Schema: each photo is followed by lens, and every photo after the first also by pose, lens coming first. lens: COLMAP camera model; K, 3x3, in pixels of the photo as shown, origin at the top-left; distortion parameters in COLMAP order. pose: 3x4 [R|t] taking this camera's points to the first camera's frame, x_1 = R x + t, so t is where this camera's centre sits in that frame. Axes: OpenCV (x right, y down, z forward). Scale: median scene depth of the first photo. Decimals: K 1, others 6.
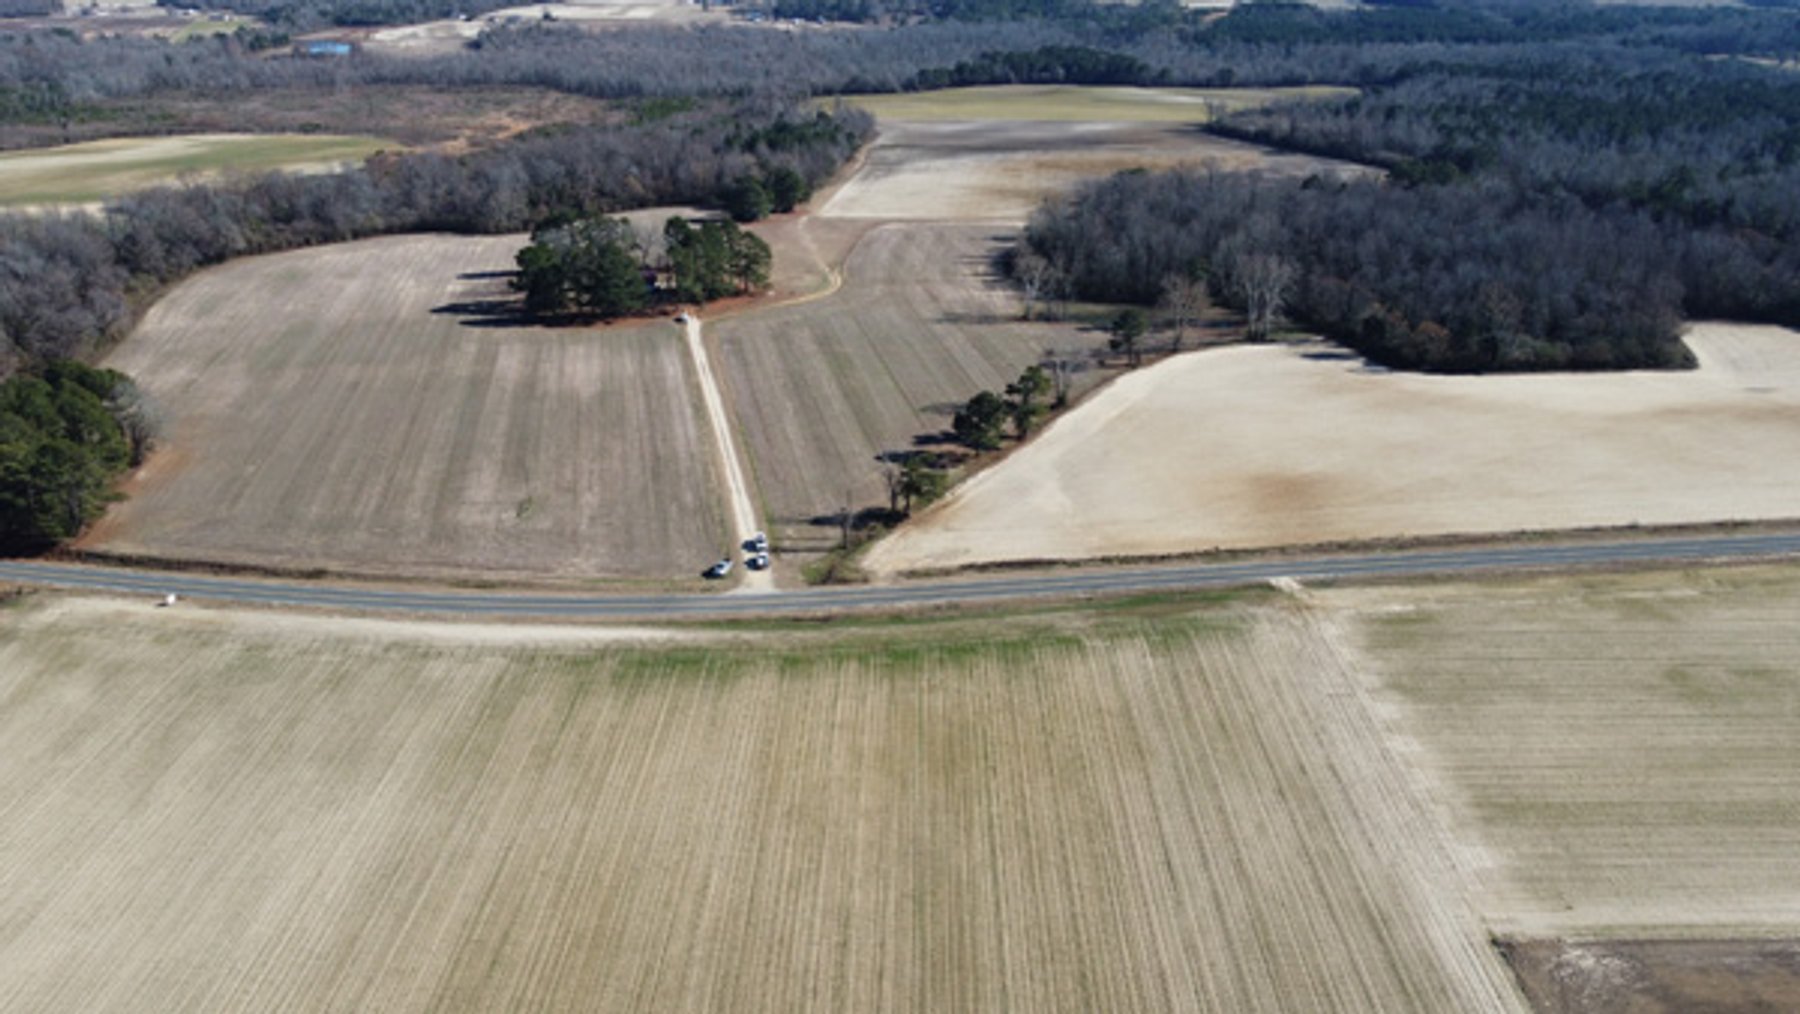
lens RADIAL K [[1376.7, 0, 901.5], [0, 1376.7, 492.5], [0, 0, 1]] dist [-0.002902, -0.002795]
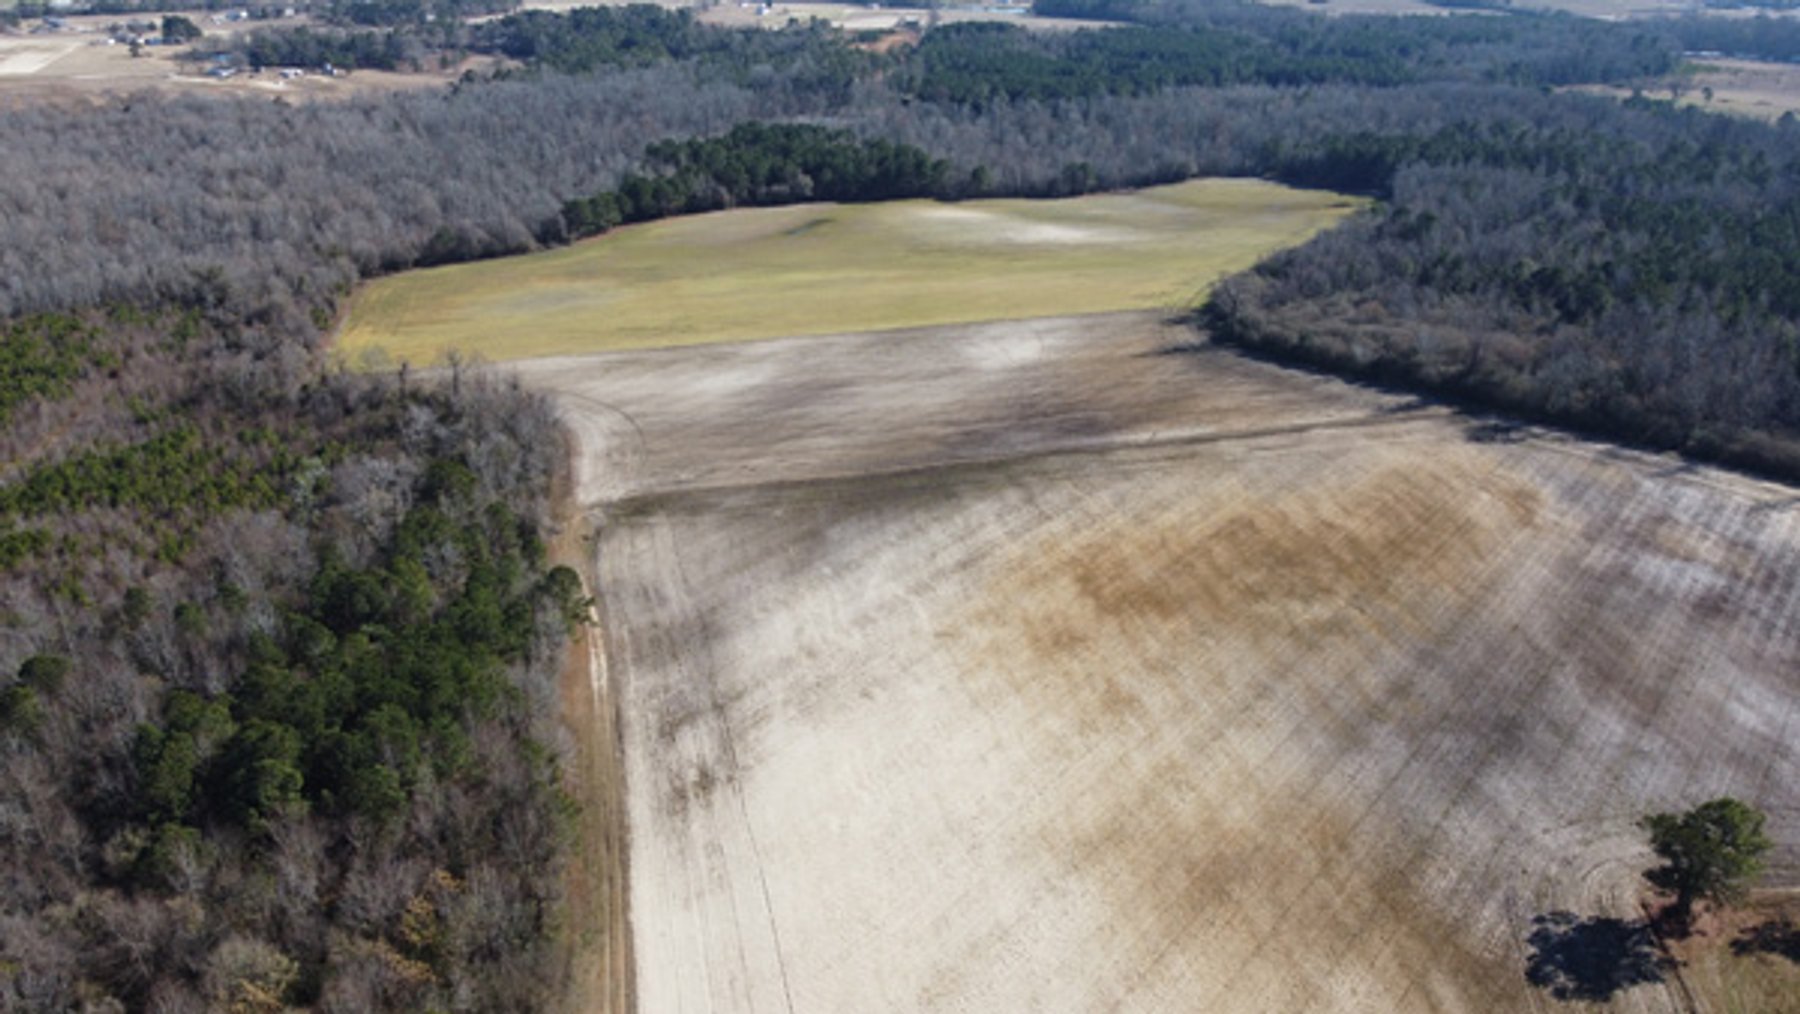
lens RADIAL K [[1376.7, 0, 901.5], [0, 1376.7, 492.5], [0, 0, 1]] dist [-0.002902, -0.002795]
pose [[0.943979, -0.131257, 0.302778, -0.039259], [0.129363, 0.991246, 0.026392, -0.188870], [-0.303591, 0.014255, 0.952696, 0.444223]]
